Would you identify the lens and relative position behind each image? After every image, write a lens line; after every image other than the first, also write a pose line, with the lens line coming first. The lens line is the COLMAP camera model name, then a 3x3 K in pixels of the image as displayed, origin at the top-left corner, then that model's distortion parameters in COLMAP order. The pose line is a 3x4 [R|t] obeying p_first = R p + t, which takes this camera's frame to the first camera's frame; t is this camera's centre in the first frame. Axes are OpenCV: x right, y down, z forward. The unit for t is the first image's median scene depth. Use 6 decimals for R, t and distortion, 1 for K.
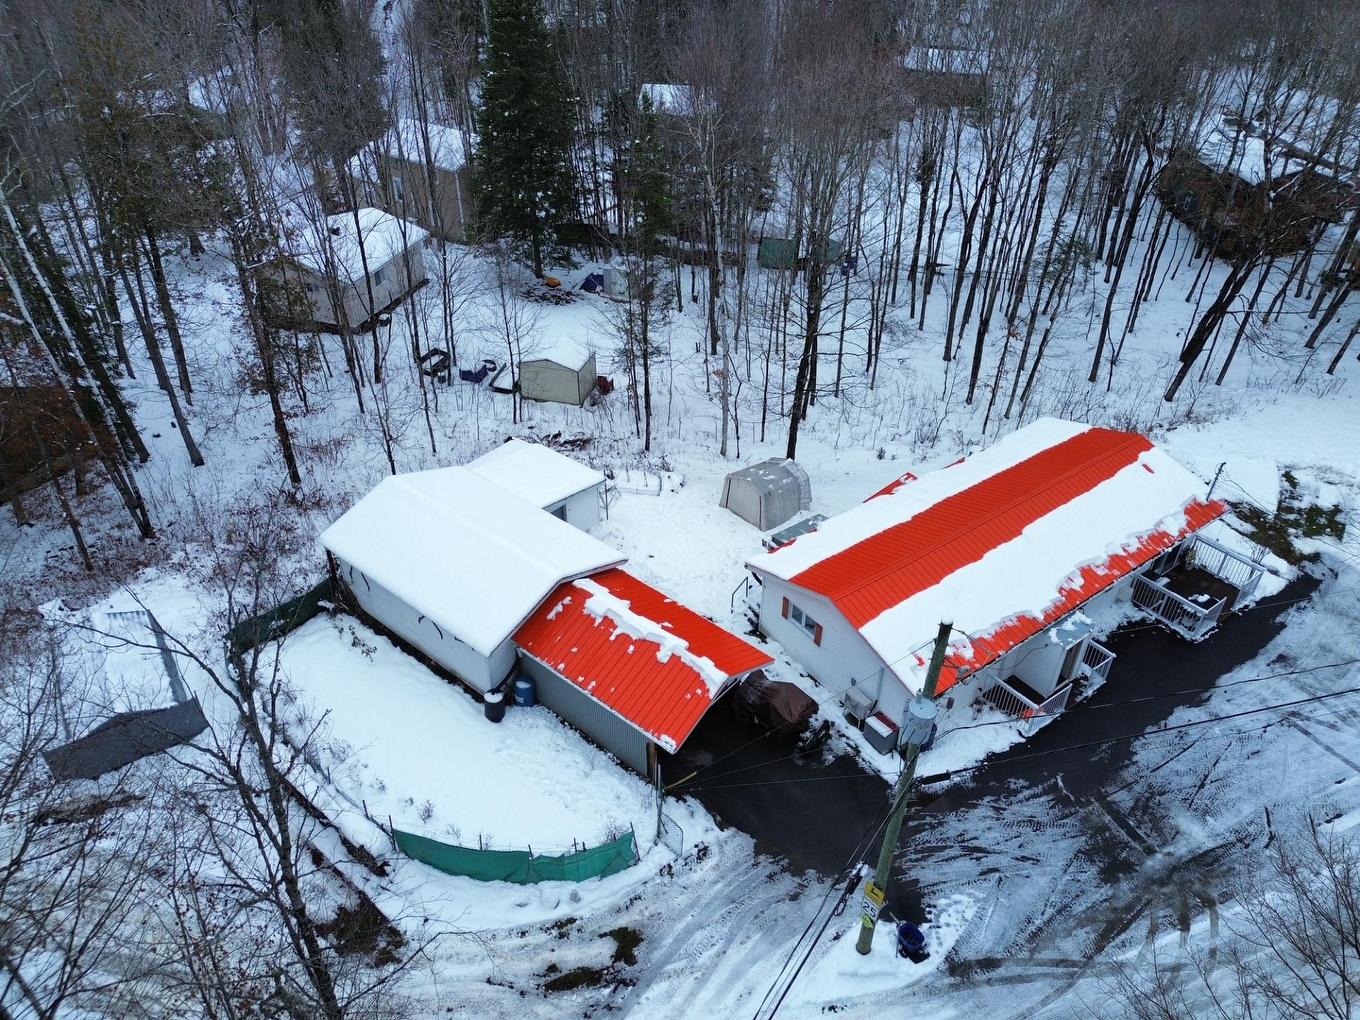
lens RADIAL K [[947.5, 0, 676.9], [0, 947.5, 508.2], [0, 0, 1]] dist [0.024100, -0.011119]
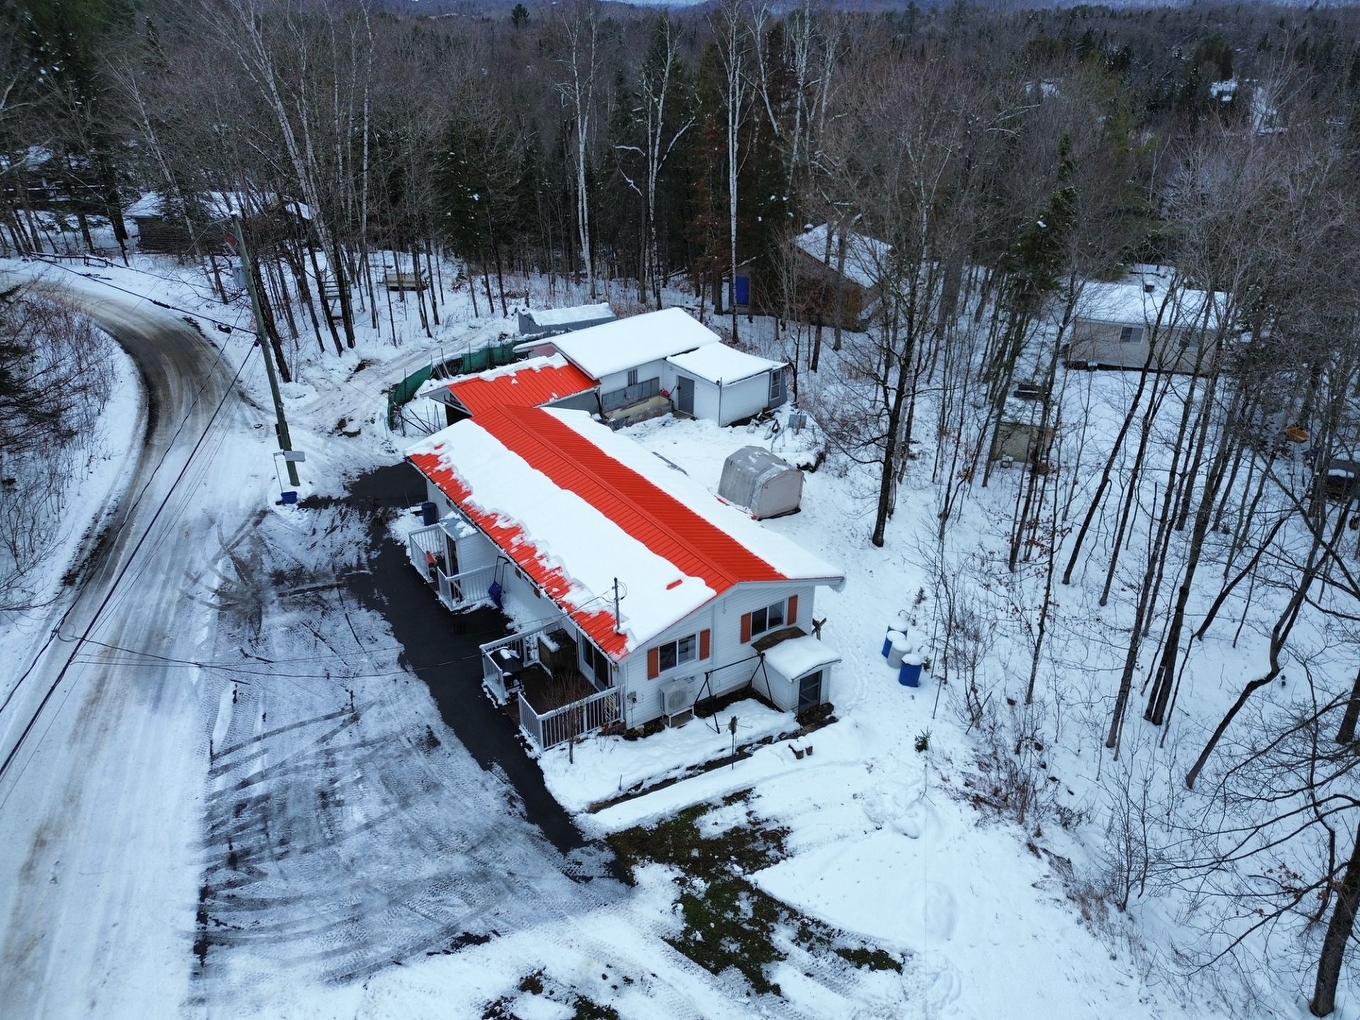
lens RADIAL K [[947.5, 0, 678.4], [0, 947.5, 505.6], [0, 0, 1]] dist [0.024100, -0.011119]
pose [[-0.045433, 0.450703, -0.891517, 1.243016], [-0.584438, 0.711778, 0.389621, -0.416621], [0.810165, 0.538738, 0.231070, 0.870735]]
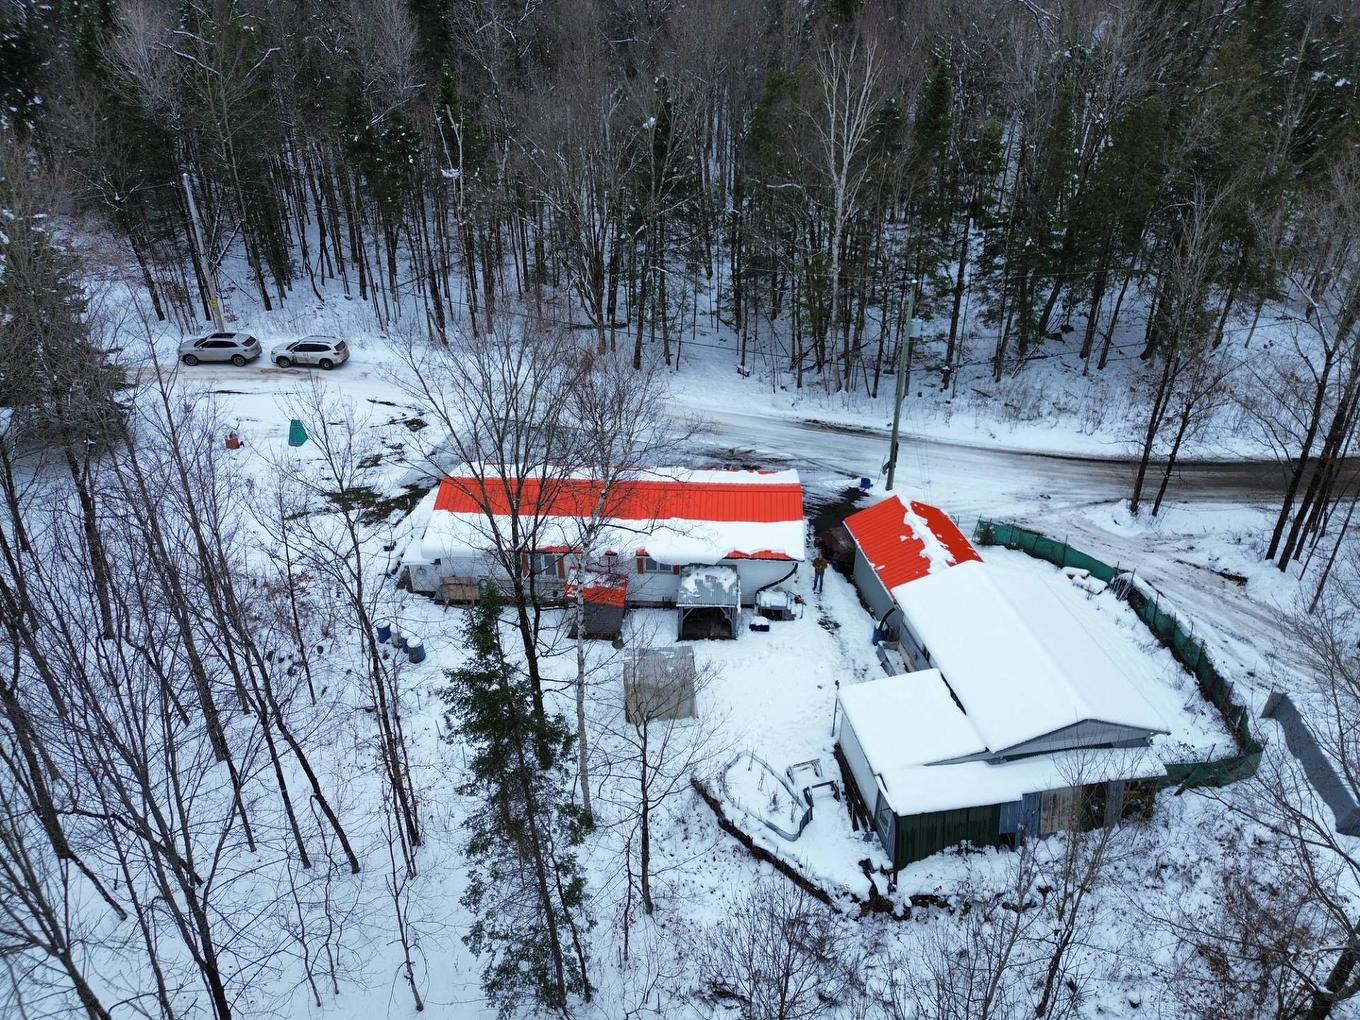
lens RADIAL K [[947.5, 0, 672.1], [0, 947.5, 510.5], [0, 0, 1]] dist [0.024100, -0.011119]
pose [[-0.773865, -0.321565, 0.545646, -0.437664], [0.367395, 0.473843, 0.800308, -1.011968], [-0.515902, 0.819798, -0.248550, 1.333724]]
